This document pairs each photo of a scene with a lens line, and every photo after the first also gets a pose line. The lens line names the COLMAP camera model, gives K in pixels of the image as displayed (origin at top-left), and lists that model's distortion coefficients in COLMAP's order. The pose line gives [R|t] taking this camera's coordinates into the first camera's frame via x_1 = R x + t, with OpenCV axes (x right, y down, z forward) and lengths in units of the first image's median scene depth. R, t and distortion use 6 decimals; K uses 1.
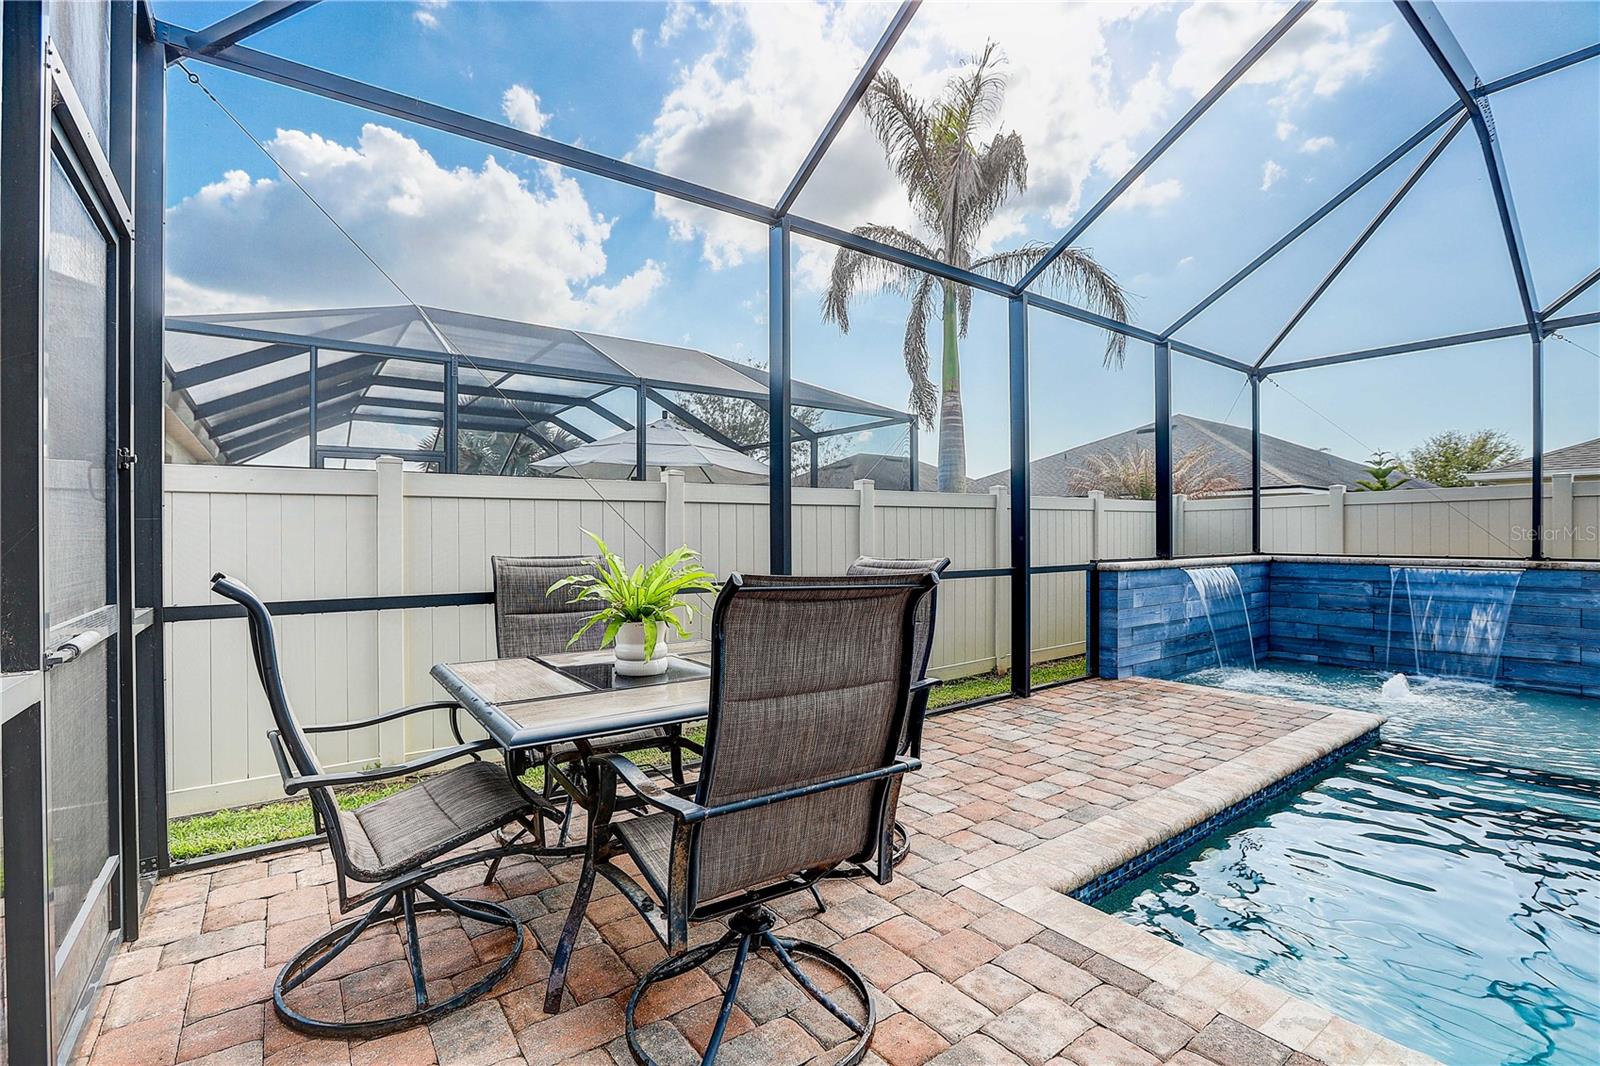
lens RADIAL K [[725.3, 0, 796.8], [0, 725.3, 534.8], [0, 0, 1]] dist [-0.050669, 0.017483]
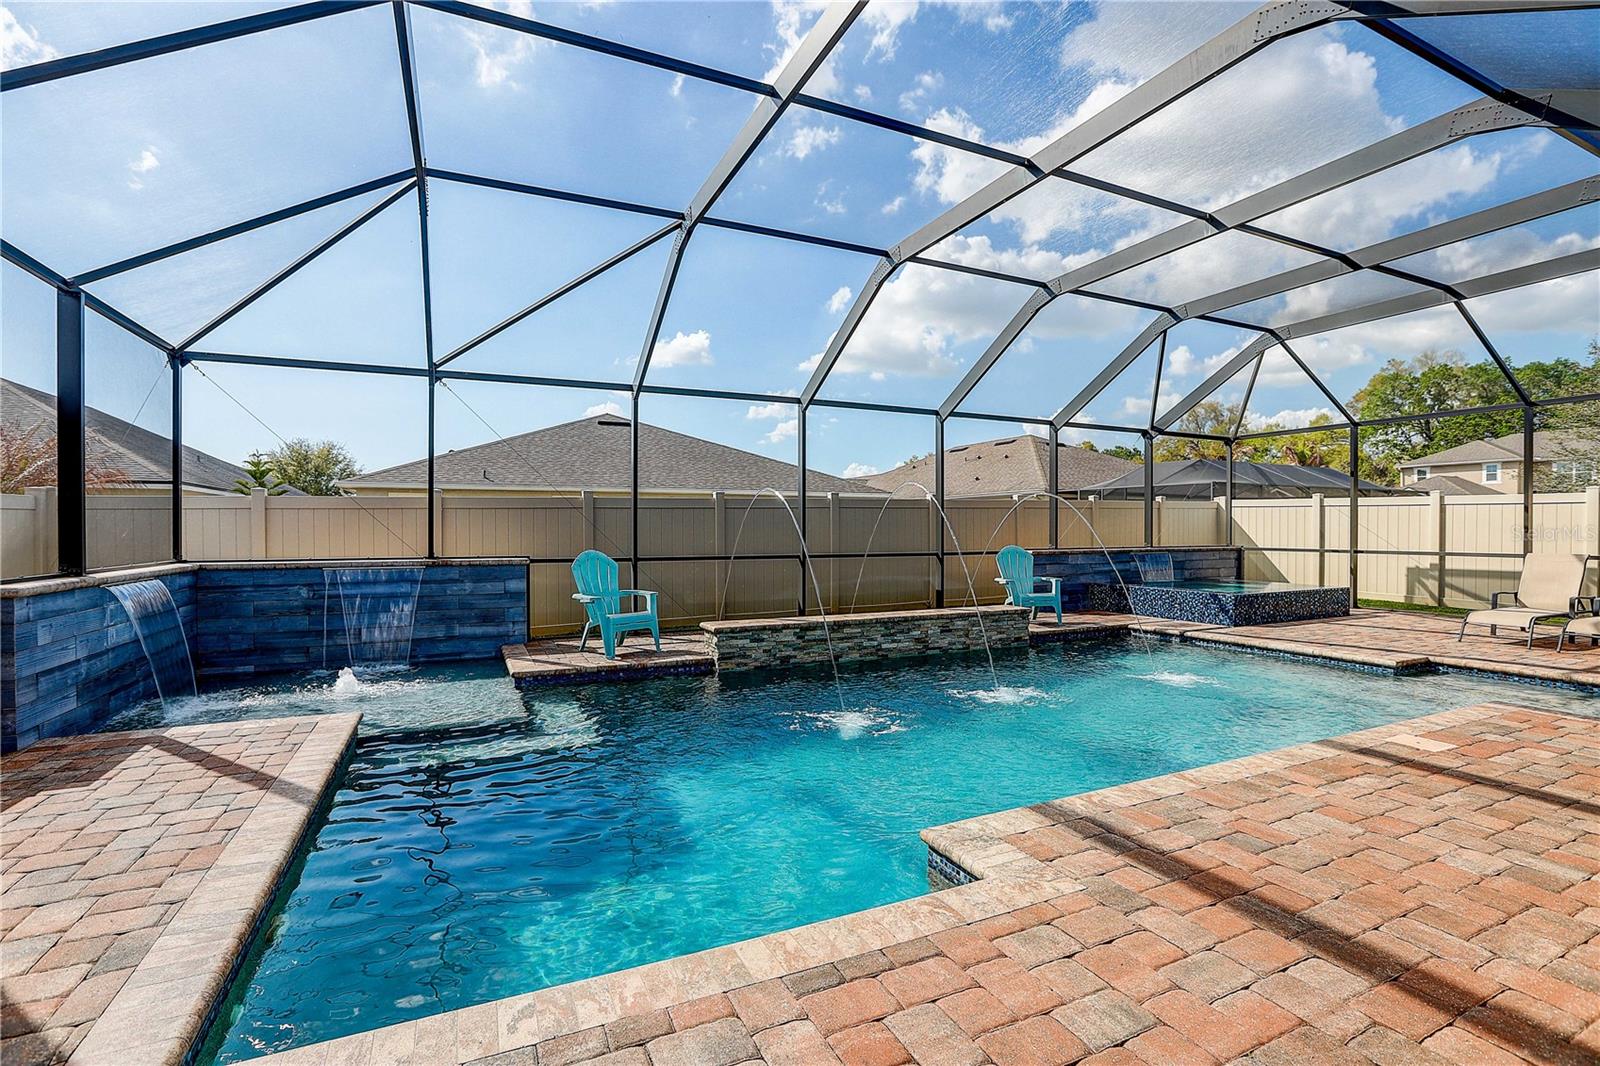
lens RADIAL K [[725.3, 0, 796.8], [0, 725.3, 534.8], [0, 0, 1]] dist [-0.050669, 0.017483]
pose [[0.199197, -0.006829, 0.979936, -0.064301], [0.002339, 0.999976, 0.006494, -0.012484], [-0.979957, 0.000998, 0.199208, 0.095005]]
